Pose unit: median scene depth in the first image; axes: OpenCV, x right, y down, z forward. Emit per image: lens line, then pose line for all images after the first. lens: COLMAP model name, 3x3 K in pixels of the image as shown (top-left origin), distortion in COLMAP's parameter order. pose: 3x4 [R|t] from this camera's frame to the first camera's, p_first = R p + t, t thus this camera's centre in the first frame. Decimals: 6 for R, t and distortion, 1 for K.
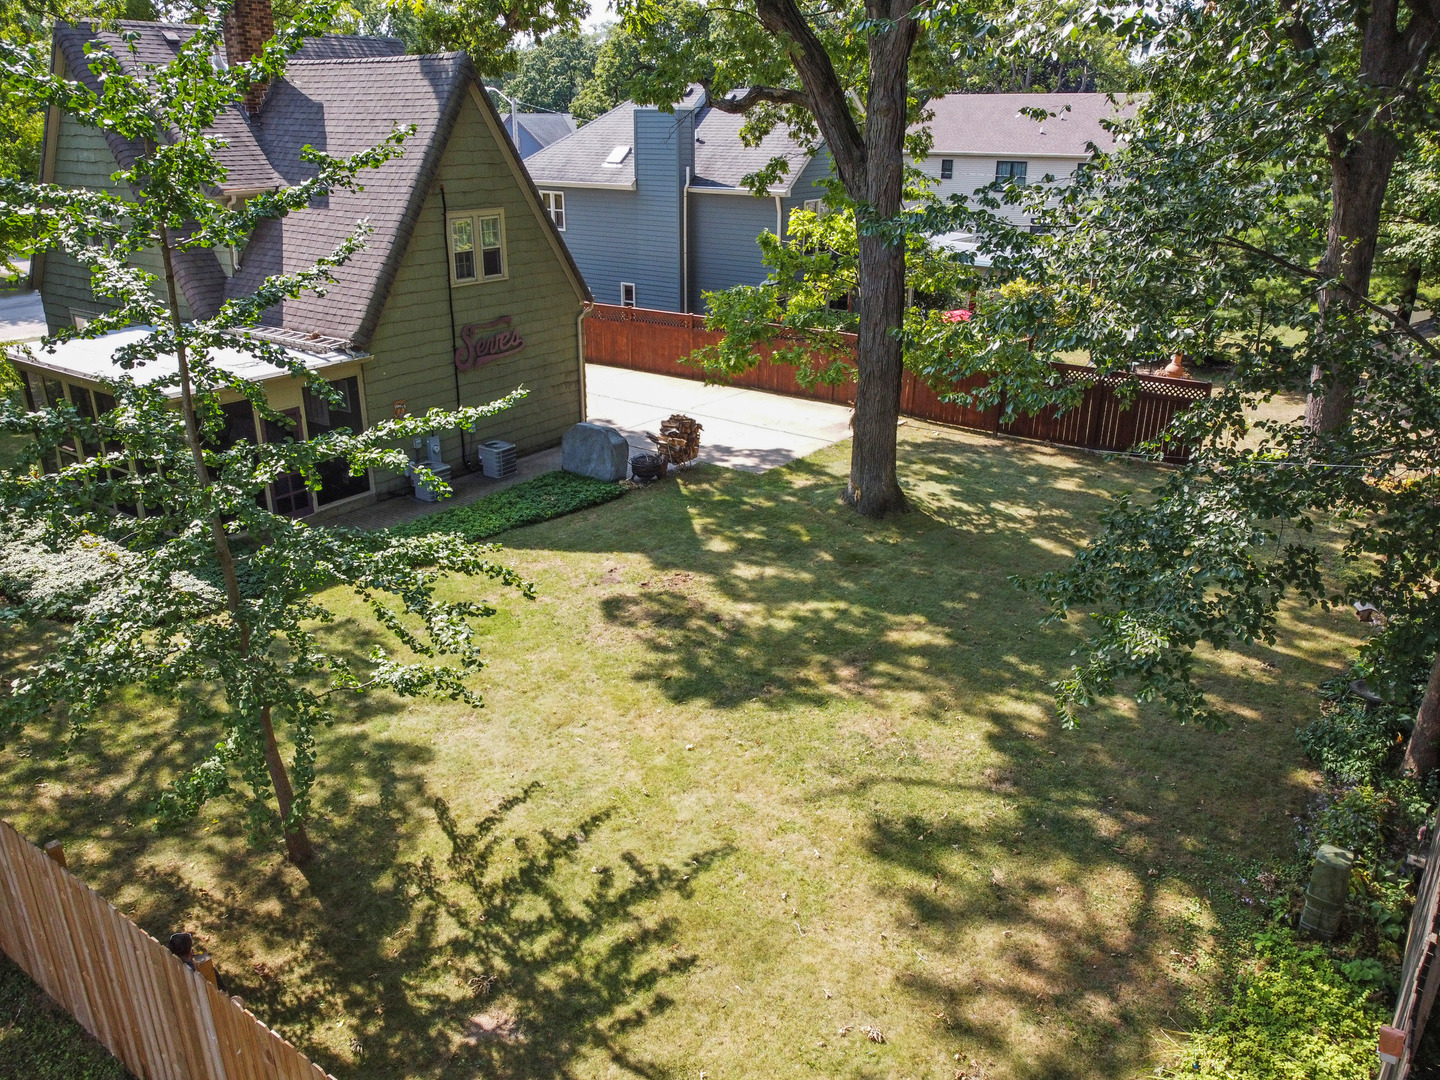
lens RADIAL K [[1081.7, 0, 713.6], [0, 1081.7, 536.2], [0, 0, 1]] dist [-0.007371, 0.001998]
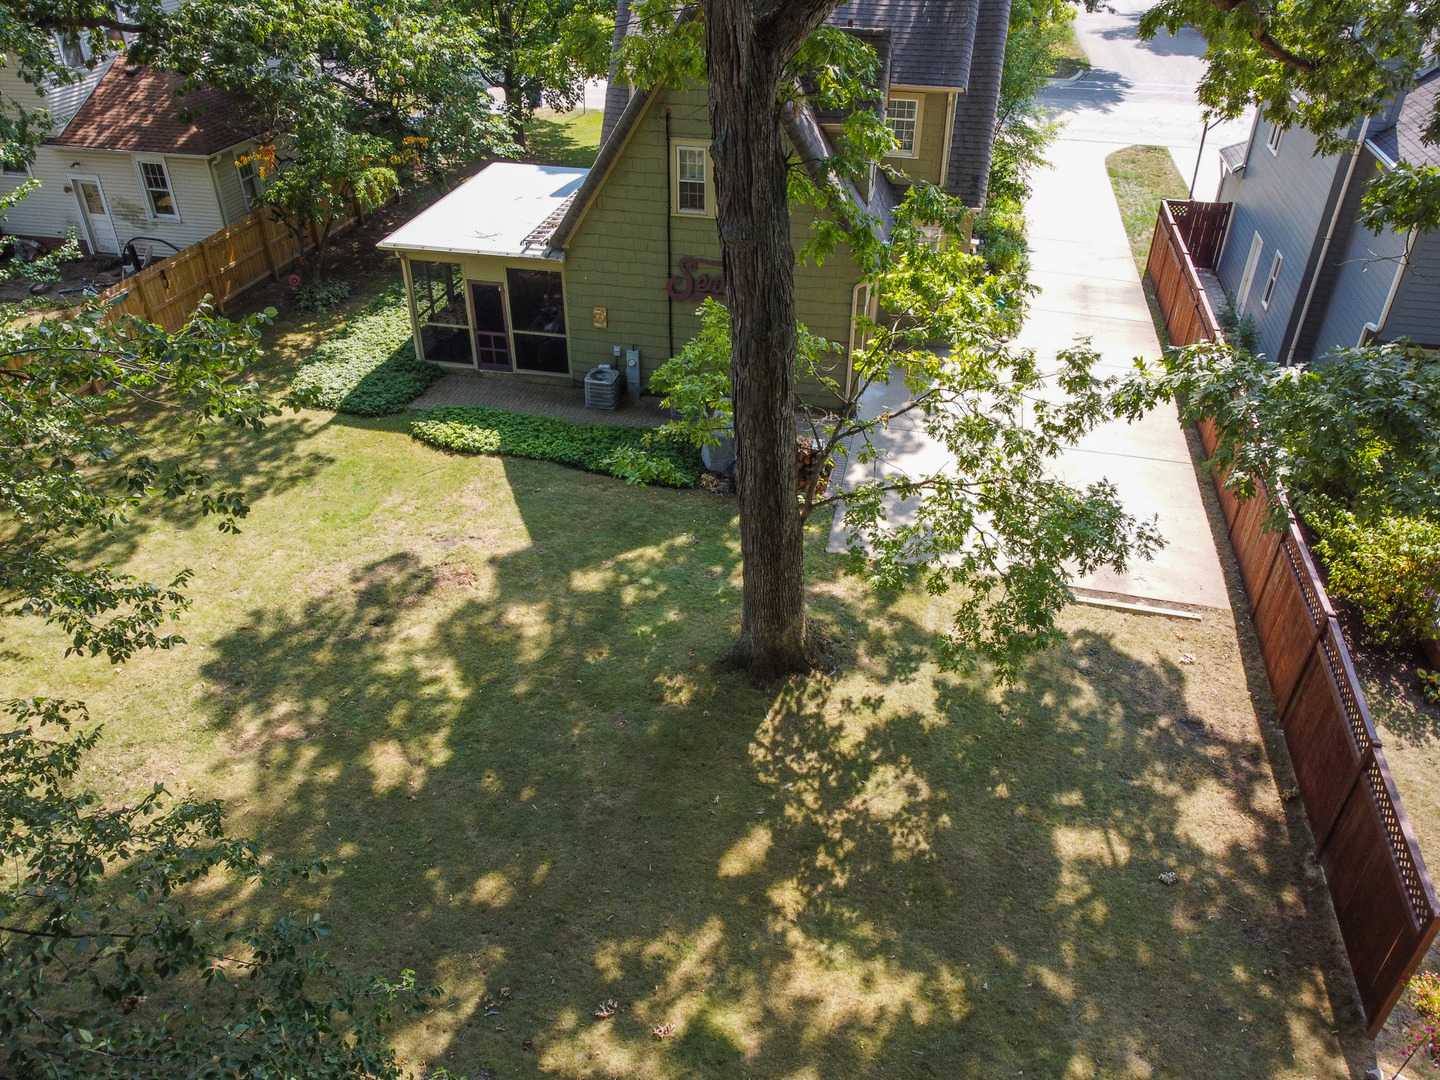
lens RADIAL K [[1081.7, 0, 715.5], [0, 1081.7, 548.1], [0, 0, 1]] dist [-0.007371, 0.001998]
pose [[0.398846, 0.516015, -0.758057, 0.813474], [-0.336177, 0.851379, 0.402663, -0.469223], [0.853175, 0.094241, 0.513042, 0.701577]]
